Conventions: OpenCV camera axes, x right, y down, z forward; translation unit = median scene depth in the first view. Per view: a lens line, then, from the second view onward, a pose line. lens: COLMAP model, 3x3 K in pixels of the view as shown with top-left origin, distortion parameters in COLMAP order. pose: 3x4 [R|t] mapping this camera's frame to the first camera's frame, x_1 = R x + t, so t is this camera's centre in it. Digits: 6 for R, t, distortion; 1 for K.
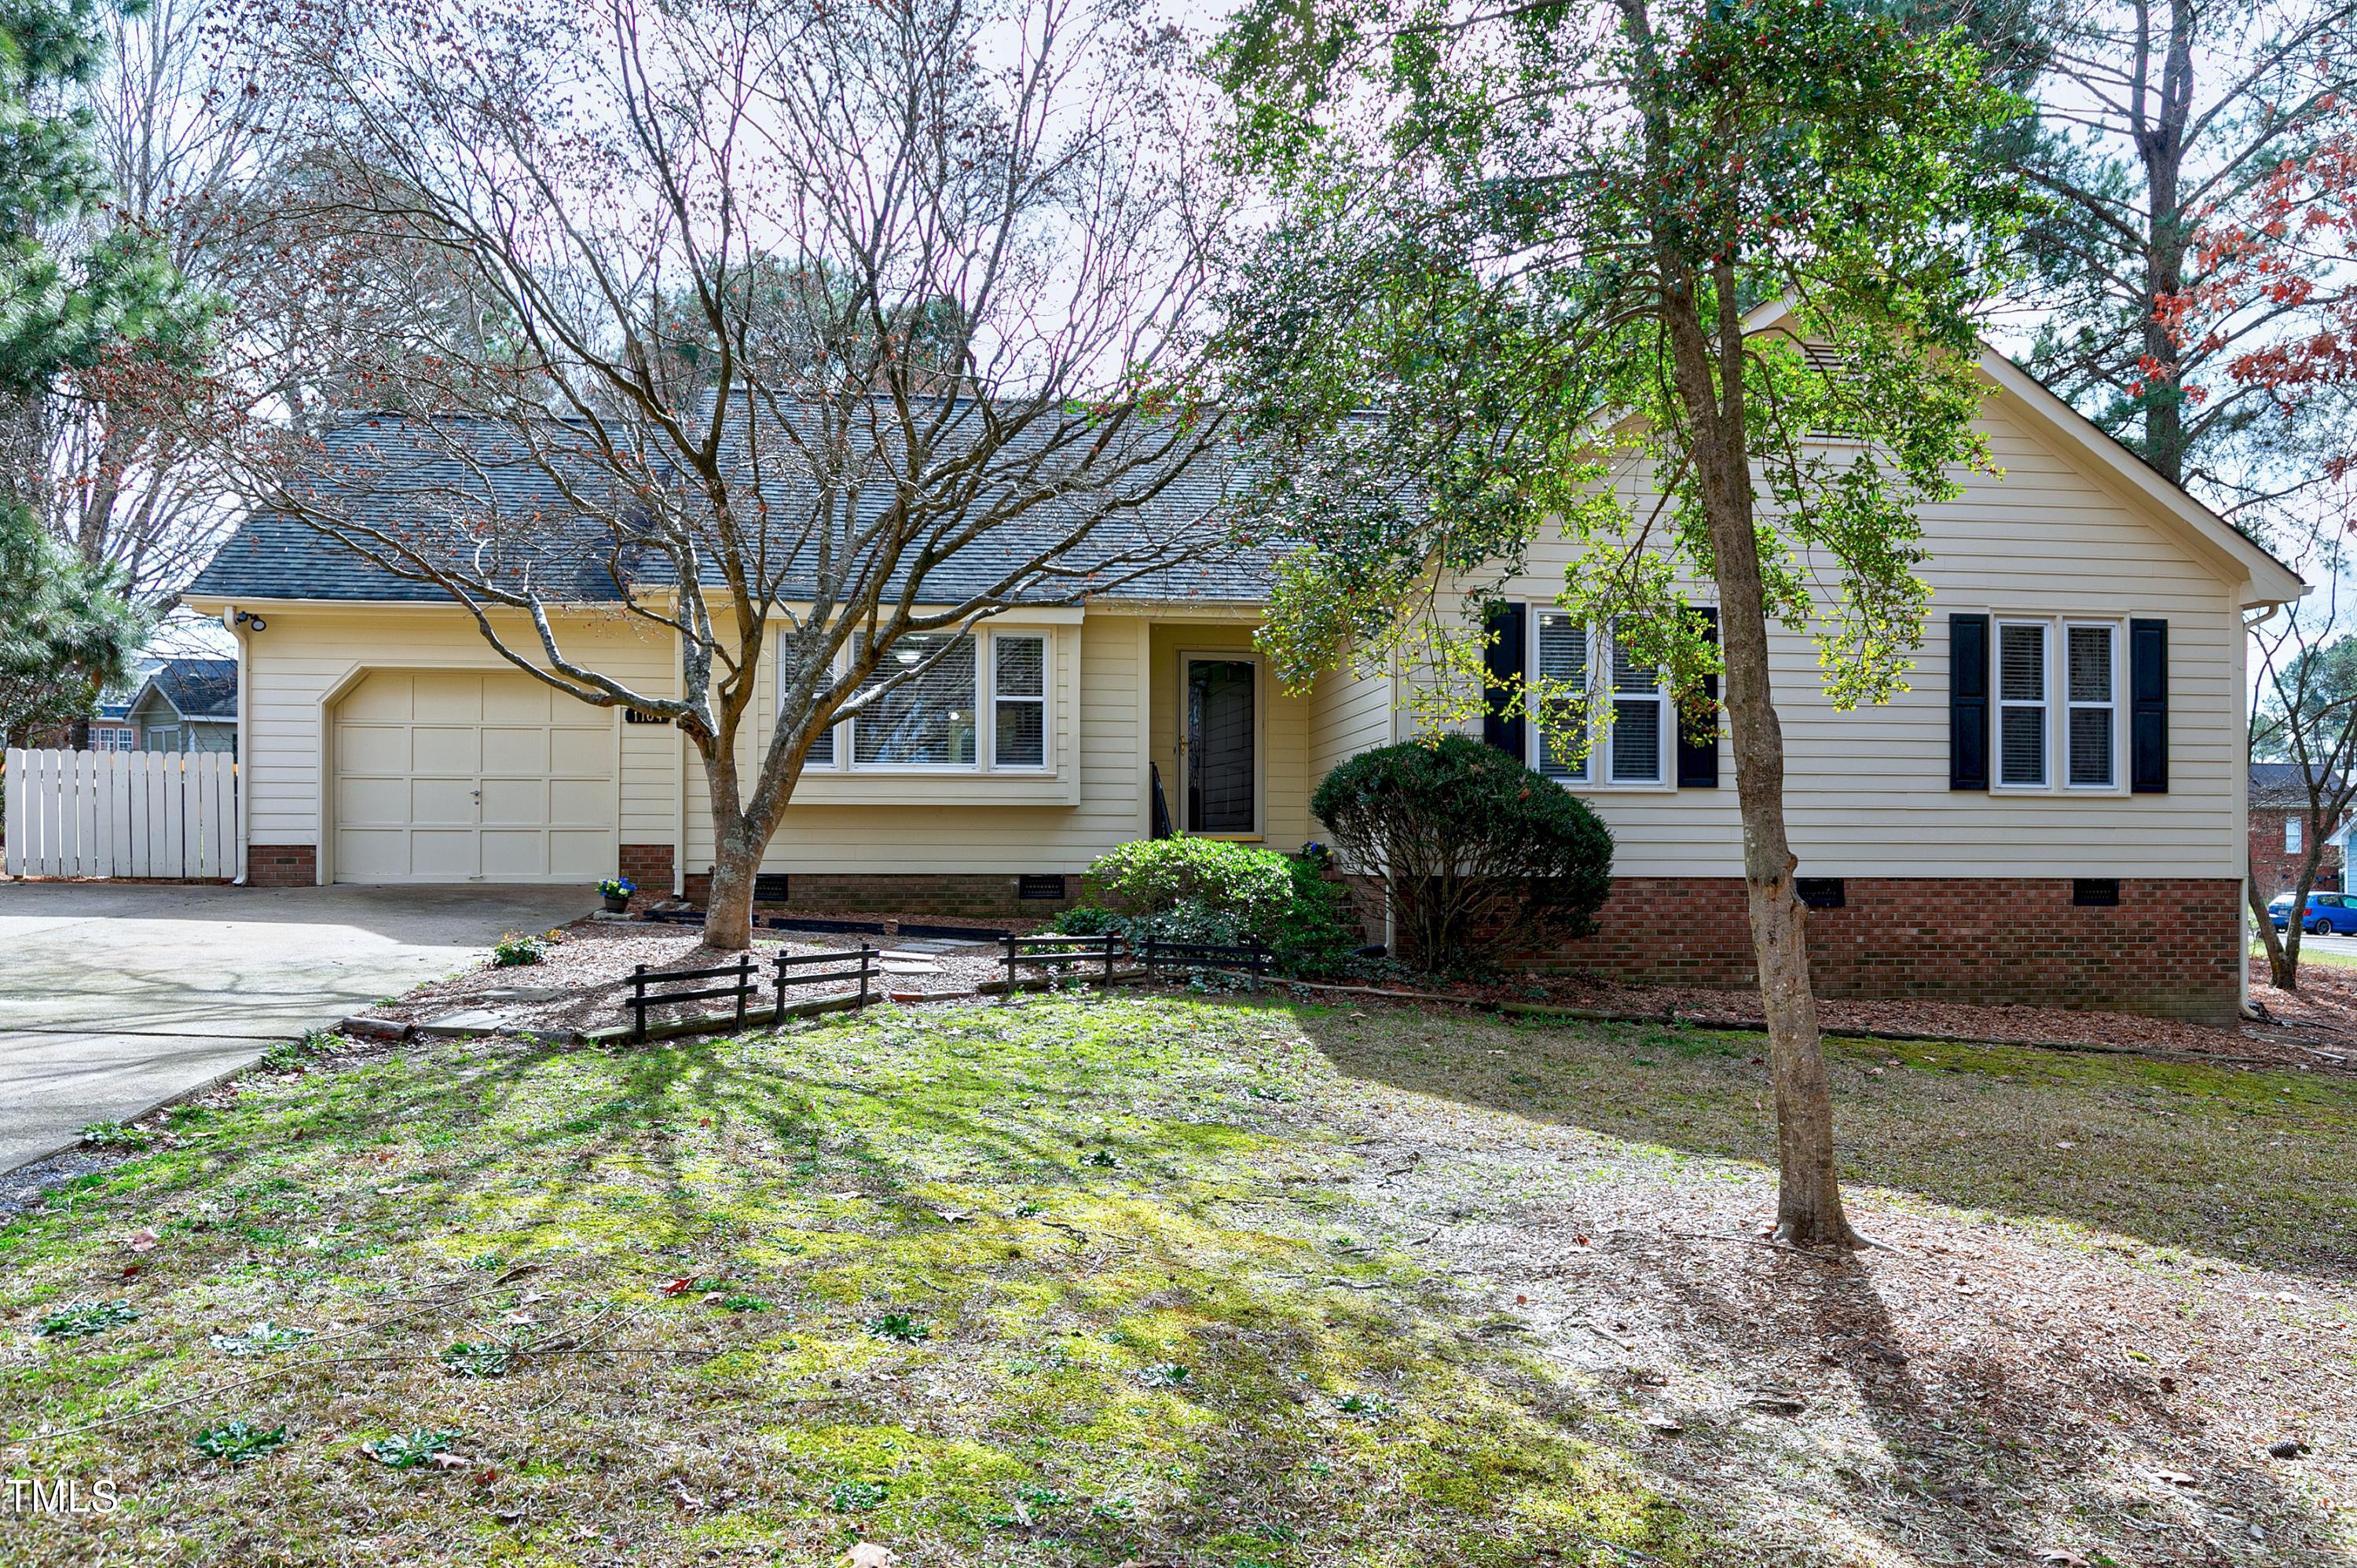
lens RADIAL K [[1545.2, 0, 1178.5], [0, 1545.2, 784.0], [0, 0, 1]] dist [-0.004629, -0.001984]
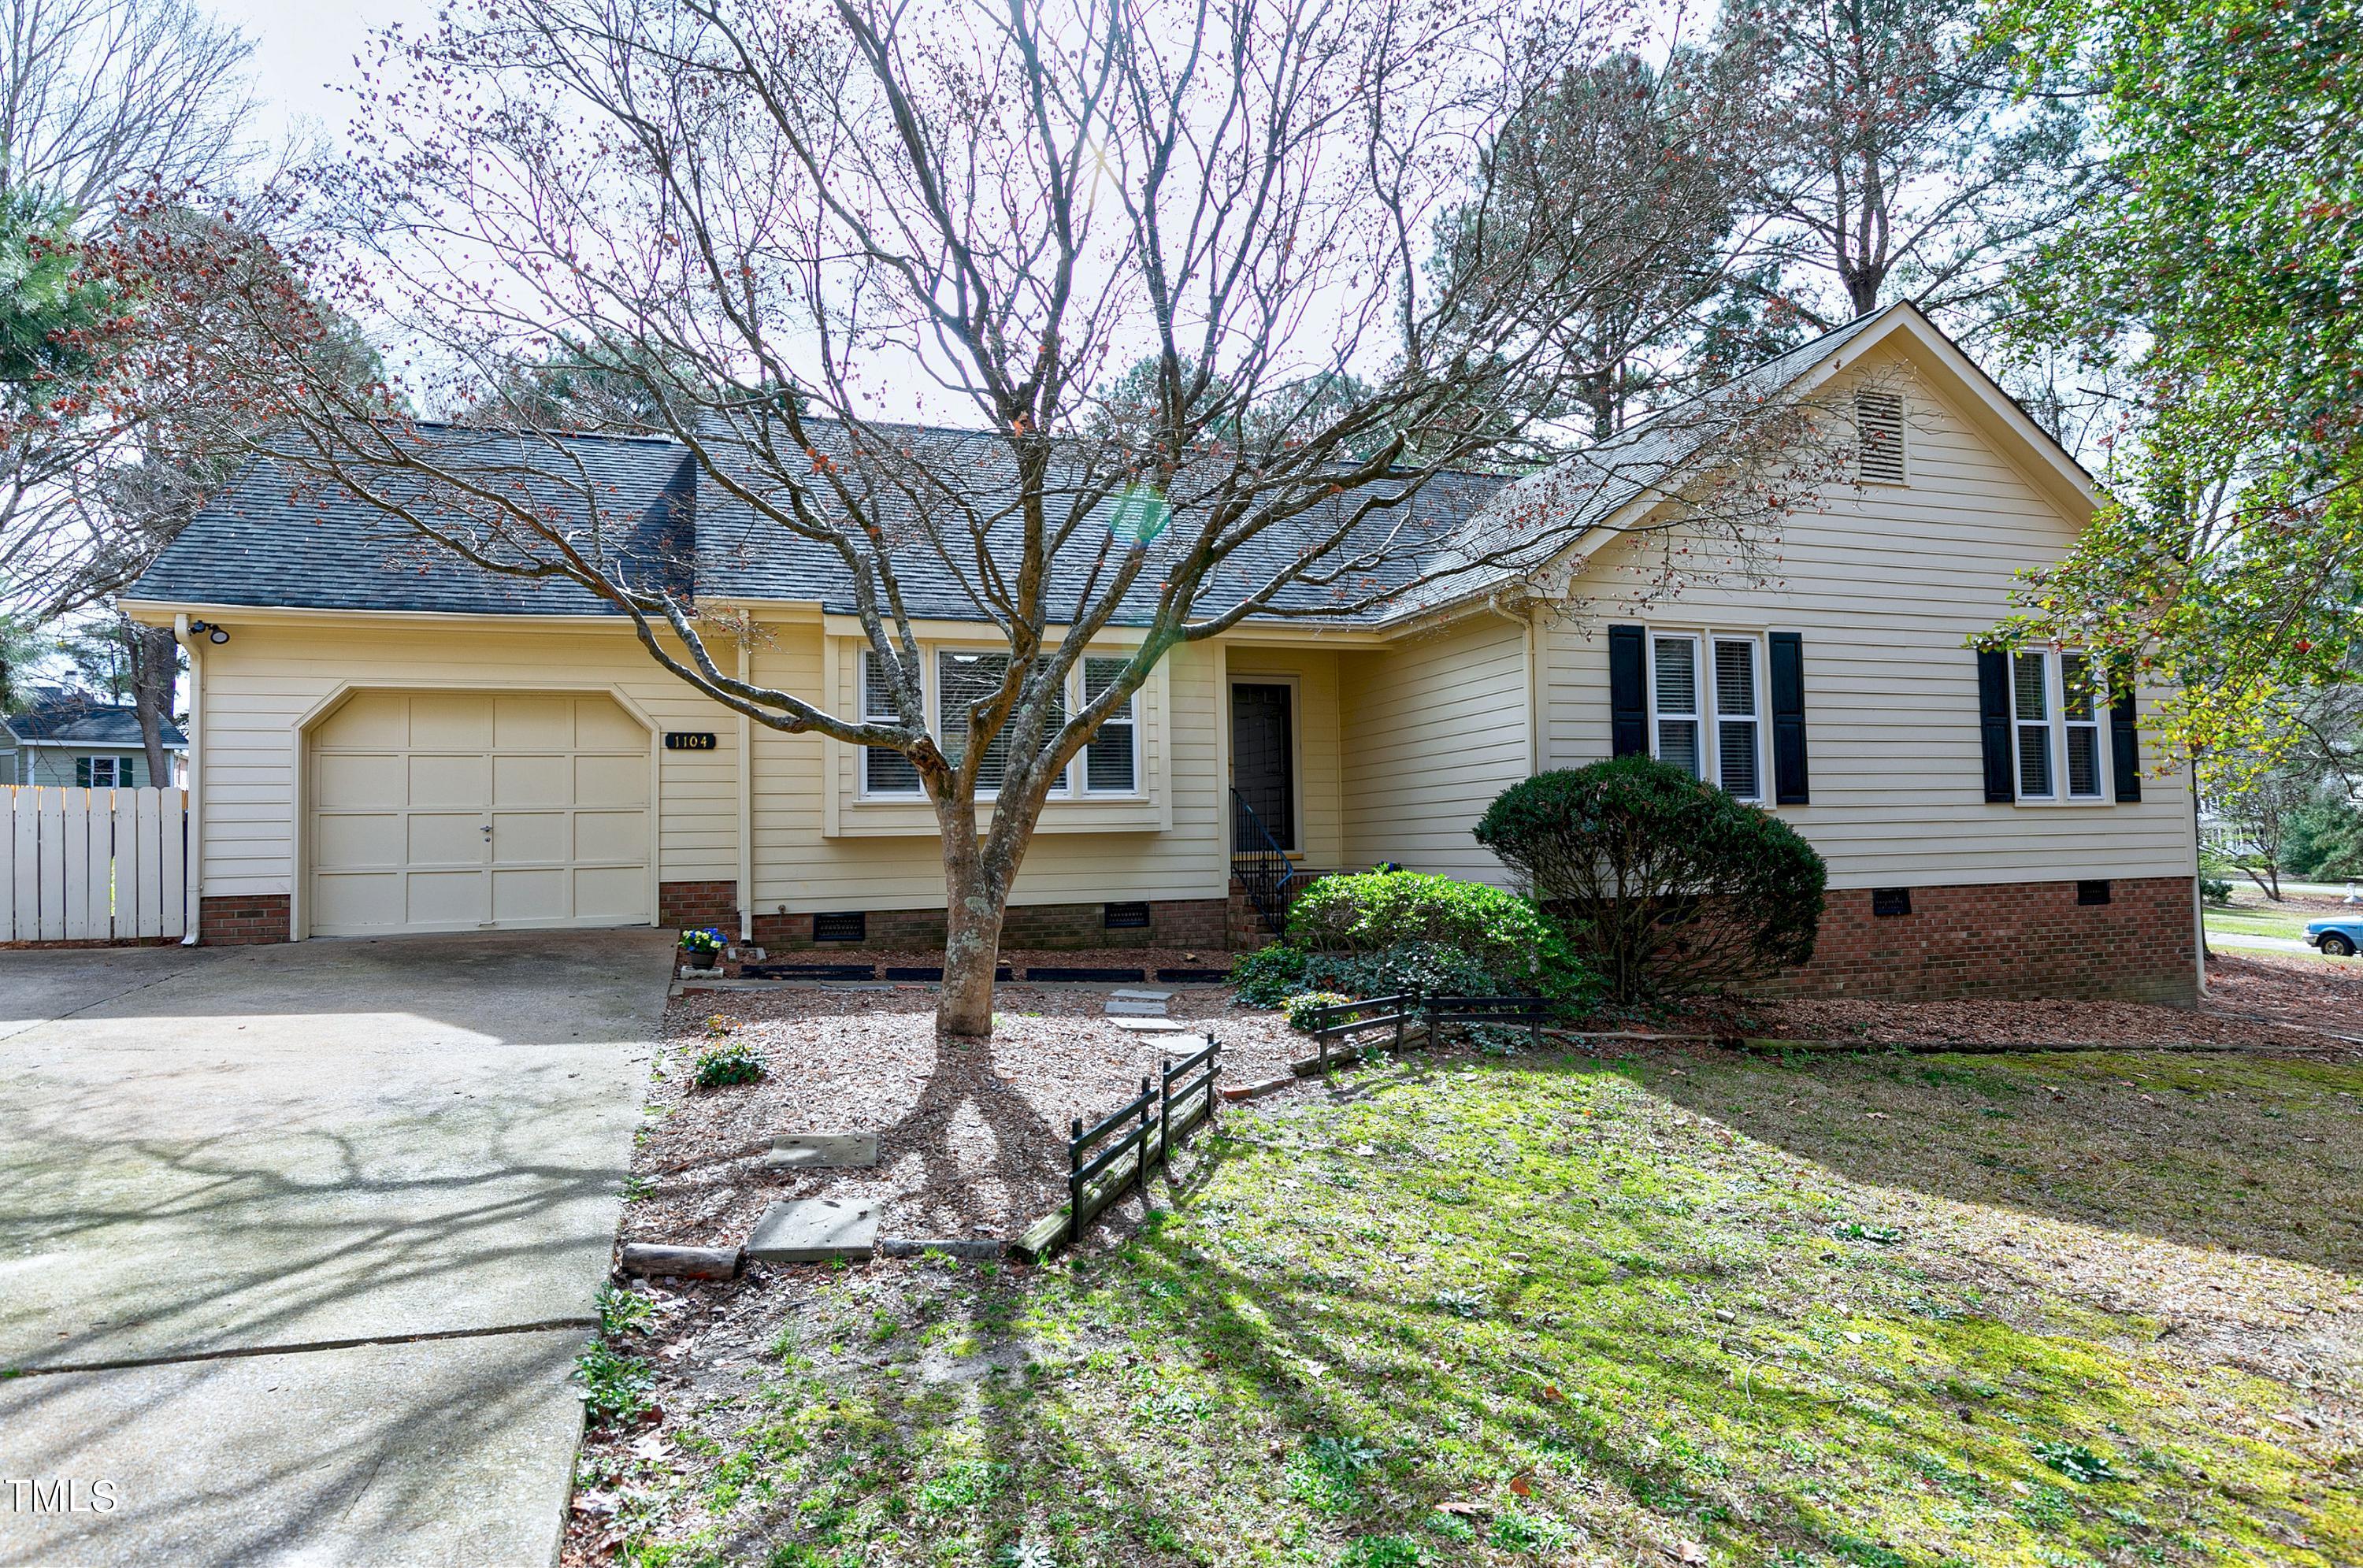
lens RADIAL K [[1236.8, 0, 1182.0], [0, 1236.8, 751.9], [0, 0, 1]] dist [0.000737, 0.000426]
pose [[0.982050, -0.007618, 0.188466, -0.212989], [0.013184, 0.999513, -0.028298, -0.014176], [-0.188159, 0.030275, 0.981672, 0.243123]]
